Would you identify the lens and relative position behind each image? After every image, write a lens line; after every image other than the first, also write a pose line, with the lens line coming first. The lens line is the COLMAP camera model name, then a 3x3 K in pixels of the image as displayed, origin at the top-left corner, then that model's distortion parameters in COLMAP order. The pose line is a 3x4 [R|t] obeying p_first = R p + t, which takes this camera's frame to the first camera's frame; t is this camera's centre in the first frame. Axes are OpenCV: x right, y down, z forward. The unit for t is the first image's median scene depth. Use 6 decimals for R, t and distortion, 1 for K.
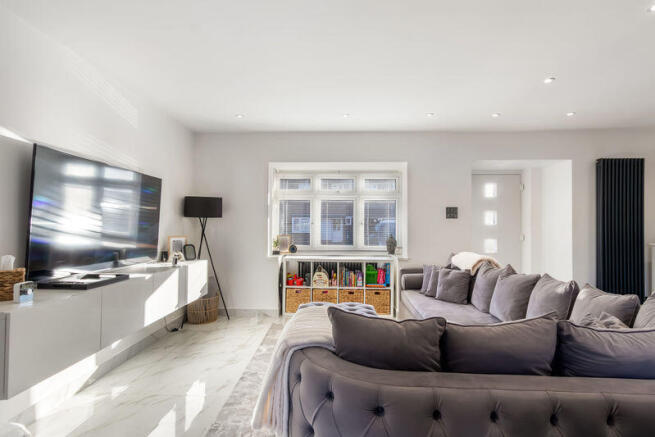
lens RADIAL K [[343.5, 0, 318.2], [0, 343.5, 221.9], [0, 0, 1]] dist [-0.000872, 0.000025]
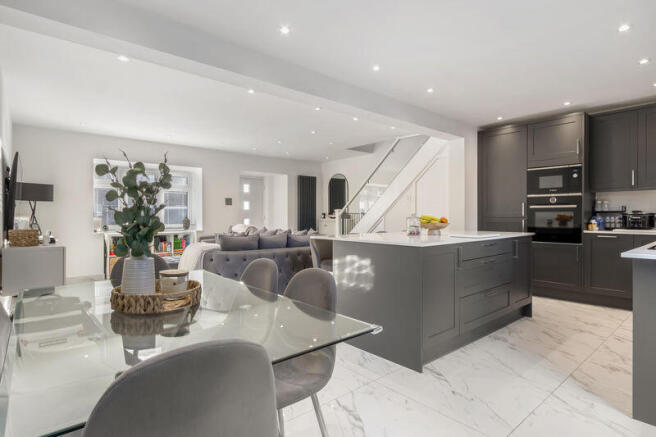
lens RADIAL K [[344.1, 0, 318.7], [0, 344.1, 221.9], [0, 0, 1]] dist [-0.000872, 0.000025]
pose [[0.740232, -0.018112, 0.672108, -0.383440], [-0.002331, 0.999562, 0.029503, 0.019987], [-0.672348, -0.023406, 0.739865, -0.486931]]
